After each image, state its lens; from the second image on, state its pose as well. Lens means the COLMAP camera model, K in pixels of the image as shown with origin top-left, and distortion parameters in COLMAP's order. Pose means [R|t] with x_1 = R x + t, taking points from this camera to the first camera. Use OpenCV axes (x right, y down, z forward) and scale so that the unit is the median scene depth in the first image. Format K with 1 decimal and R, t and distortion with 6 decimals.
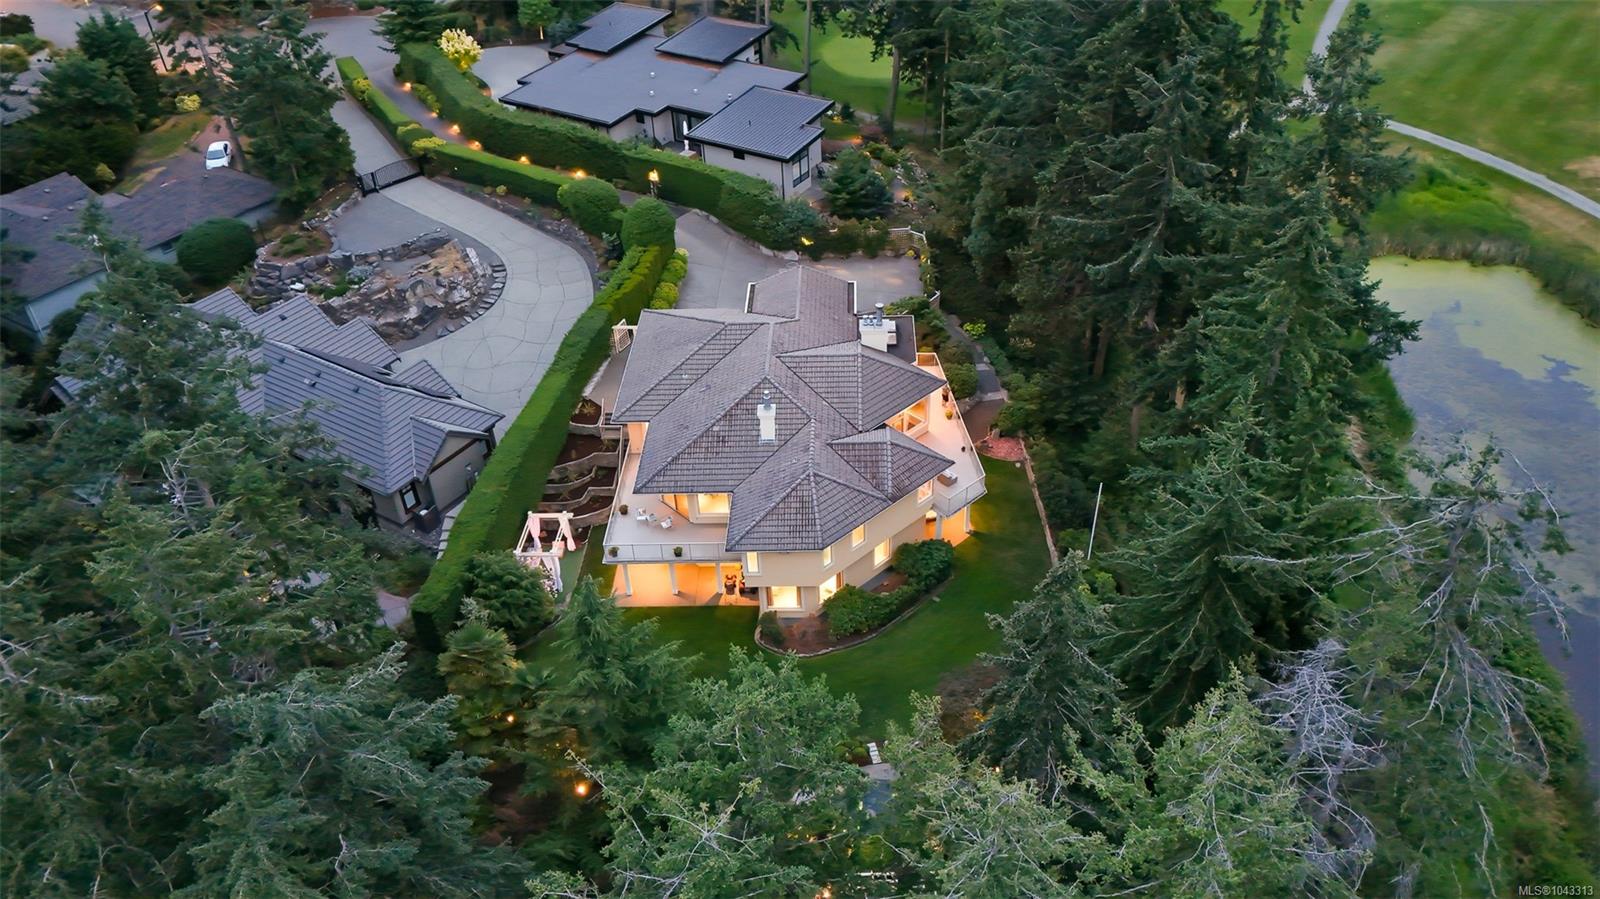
lens RADIAL K [[1142.3, 0, 793.2], [0, 1142.3, 449.0], [0, 0, 1]] dist [0.023835, -0.022761]
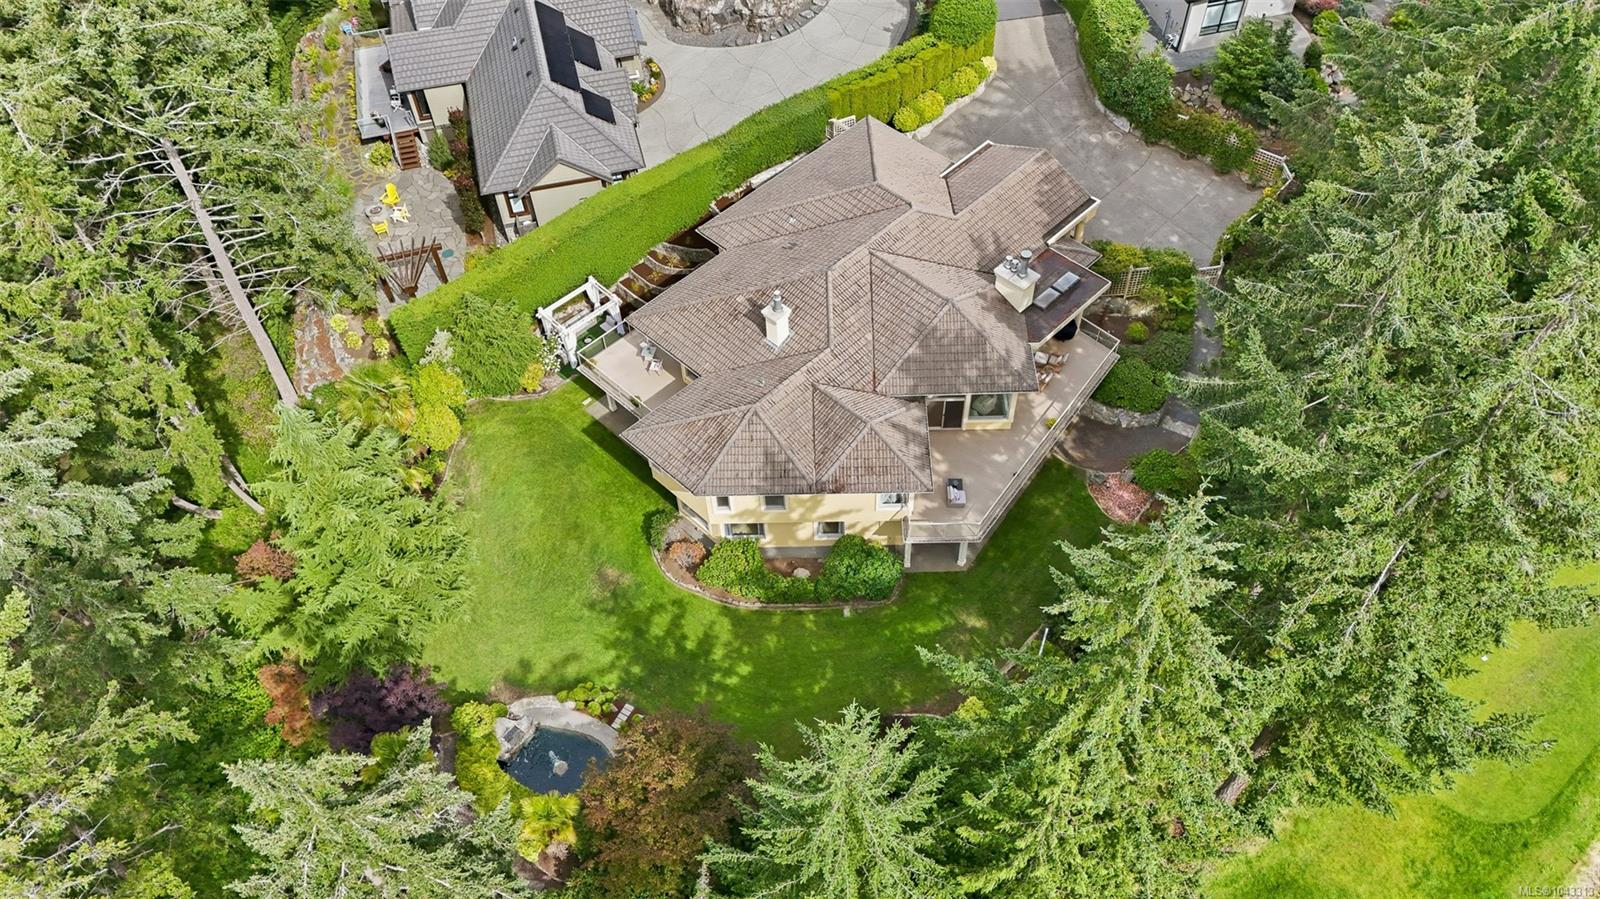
lens RADIAL K [[1142.3, 0, 793.2], [0, 1142.3, 449.0], [0, 0, 1]] dist [0.023835, -0.022761]
pose [[0.736509, 0.544122, -0.401853, 0.266635], [-0.410313, 0.831678, 0.374105, -0.190215], [0.537771, -0.110646, 0.835799, 0.226690]]
